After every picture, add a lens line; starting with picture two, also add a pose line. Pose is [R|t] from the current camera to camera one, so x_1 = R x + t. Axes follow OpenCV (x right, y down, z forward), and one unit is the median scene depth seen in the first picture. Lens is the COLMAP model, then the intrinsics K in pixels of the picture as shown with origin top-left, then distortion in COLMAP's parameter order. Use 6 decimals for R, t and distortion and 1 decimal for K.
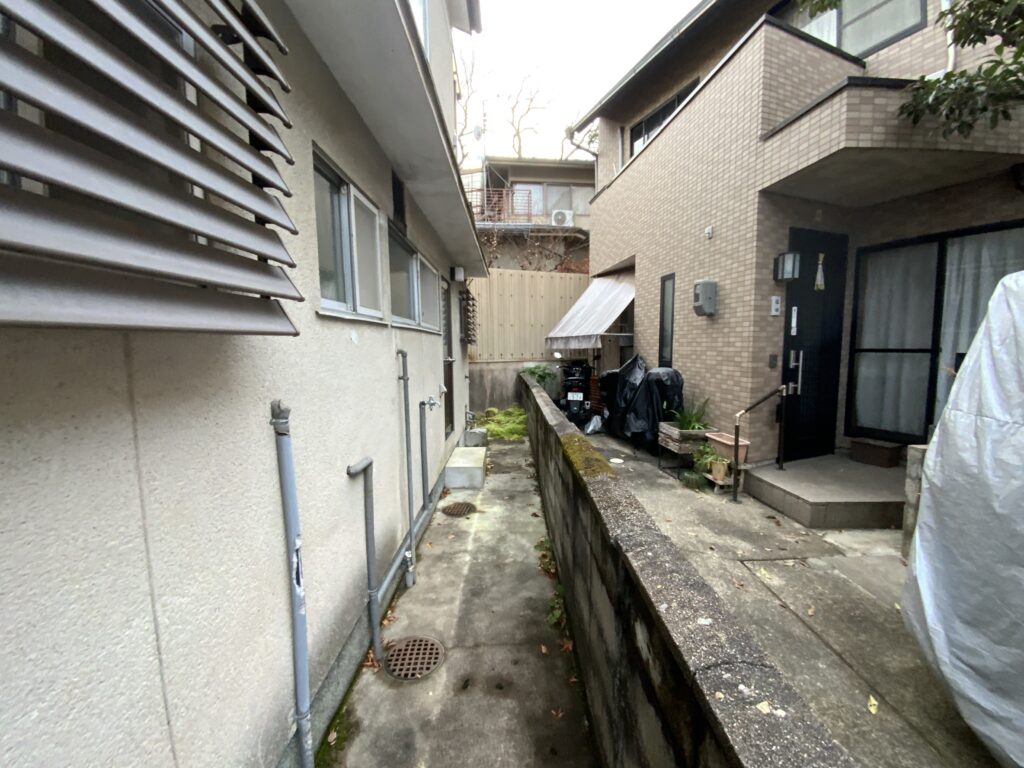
lens RADIAL K [[409.7, 0, 512.0], [0, 409.7, 384.0], [0, 0, 1]] dist [0.017817, -0.017373]
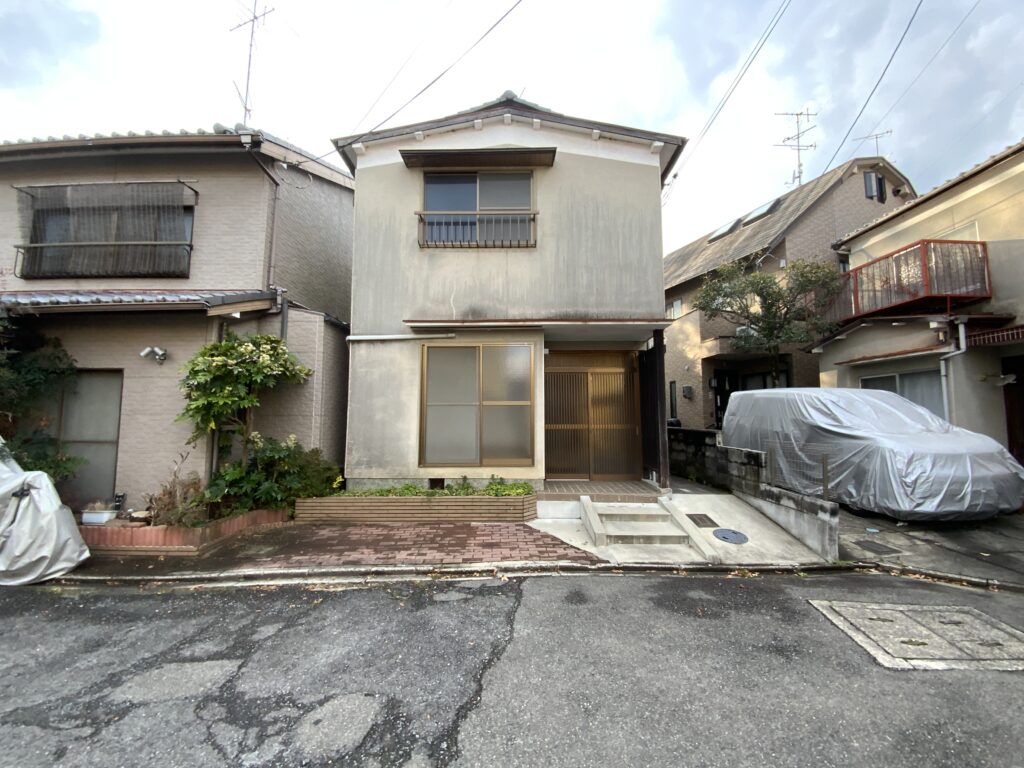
lens RADIAL K [[409.7, 0, 512.0], [0, 409.7, 384.0], [0, 0, 1]] dist [0.017817, -0.017373]
pose [[0.999751, 0.009482, -0.020196, -0.707633], [-0.012947, 0.983764, -0.178999, 0.268169], [0.018171, 0.179216, 0.983642, -1.896279]]
